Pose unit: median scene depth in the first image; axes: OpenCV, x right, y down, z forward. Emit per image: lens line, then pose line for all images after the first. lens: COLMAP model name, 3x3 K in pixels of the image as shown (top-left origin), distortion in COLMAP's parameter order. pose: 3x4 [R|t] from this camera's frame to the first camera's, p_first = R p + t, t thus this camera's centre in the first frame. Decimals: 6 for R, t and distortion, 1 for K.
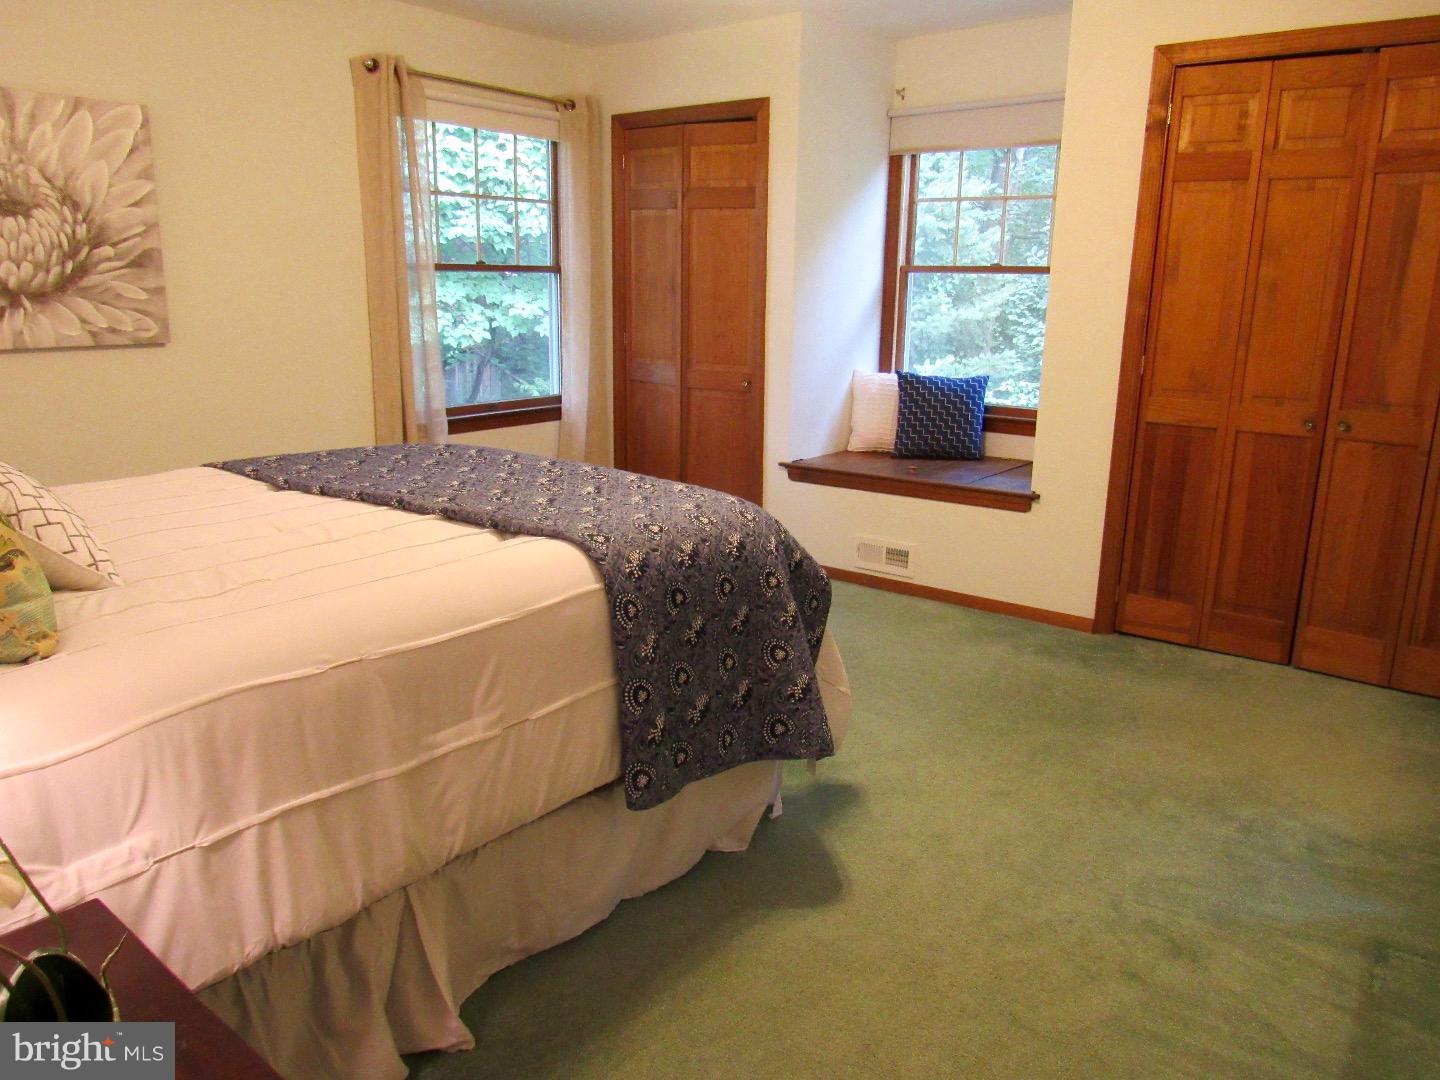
lens RADIAL K [[1049.8, 0, 722.2], [0, 1049.8, 542.6], [0, 0, 1]] dist [-0.004826, 0.002776]
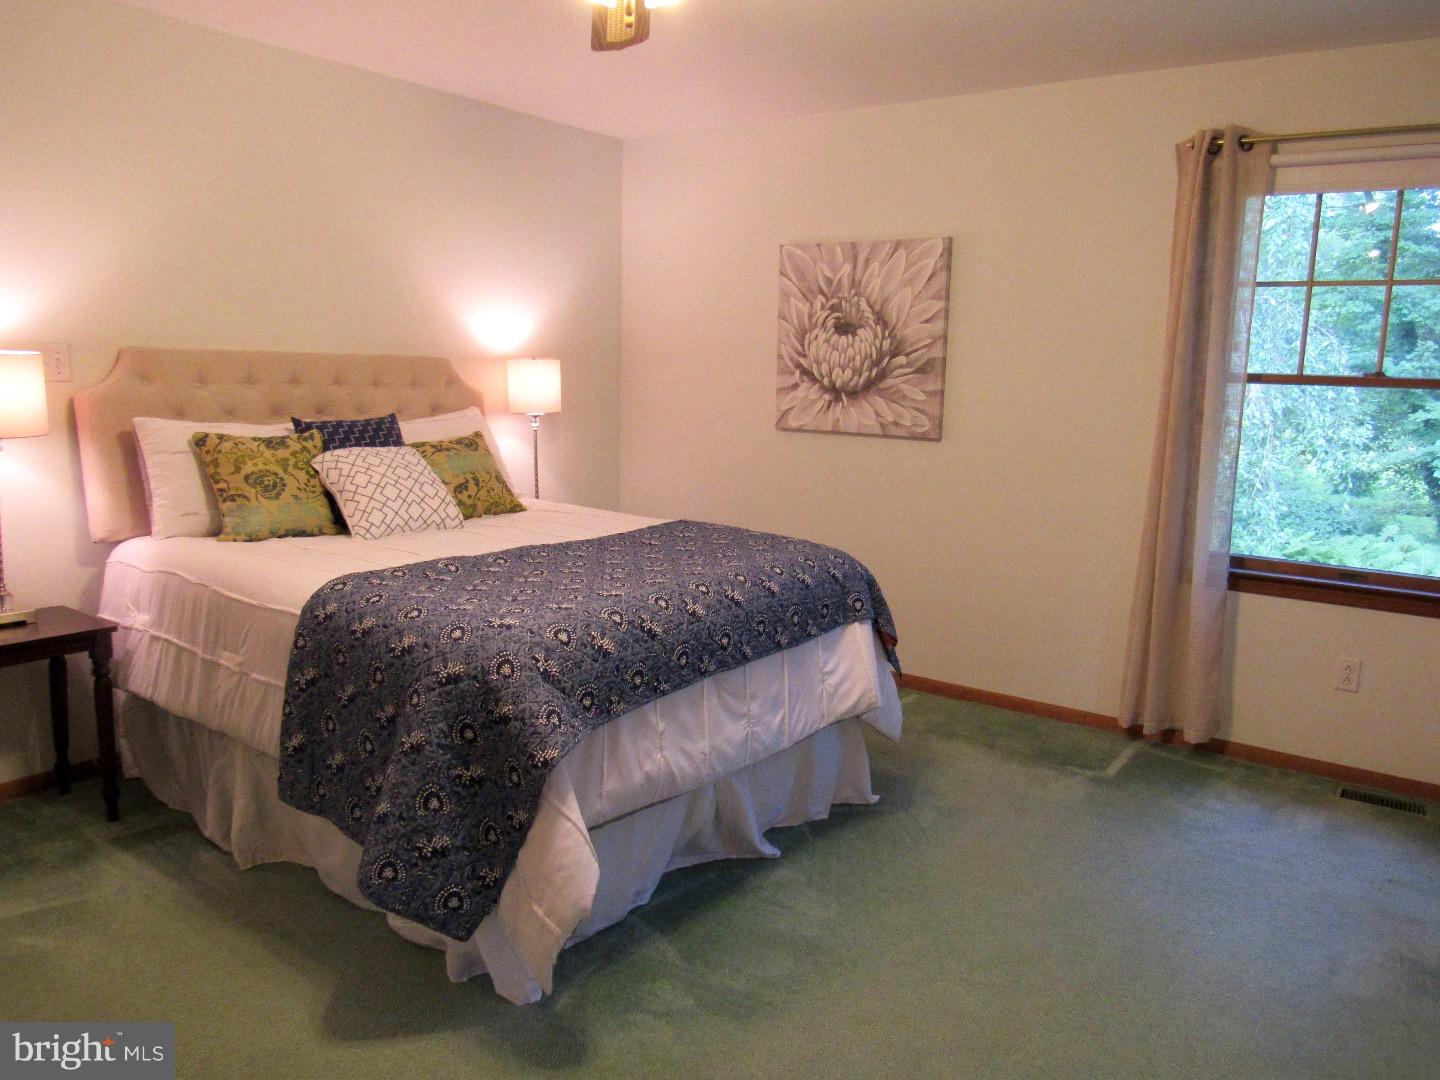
lens RADIAL K [[1049.8, 0, 723.4], [0, 1049.8, 534.0], [0, 0, 1]] dist [-0.004826, 0.002776]
pose [[0.016664, 0.161231, -0.986776, 0.656332], [-0.261490, 0.953267, 0.151340, -0.219420], [0.965062, 0.255511, 0.058045, 0.794084]]
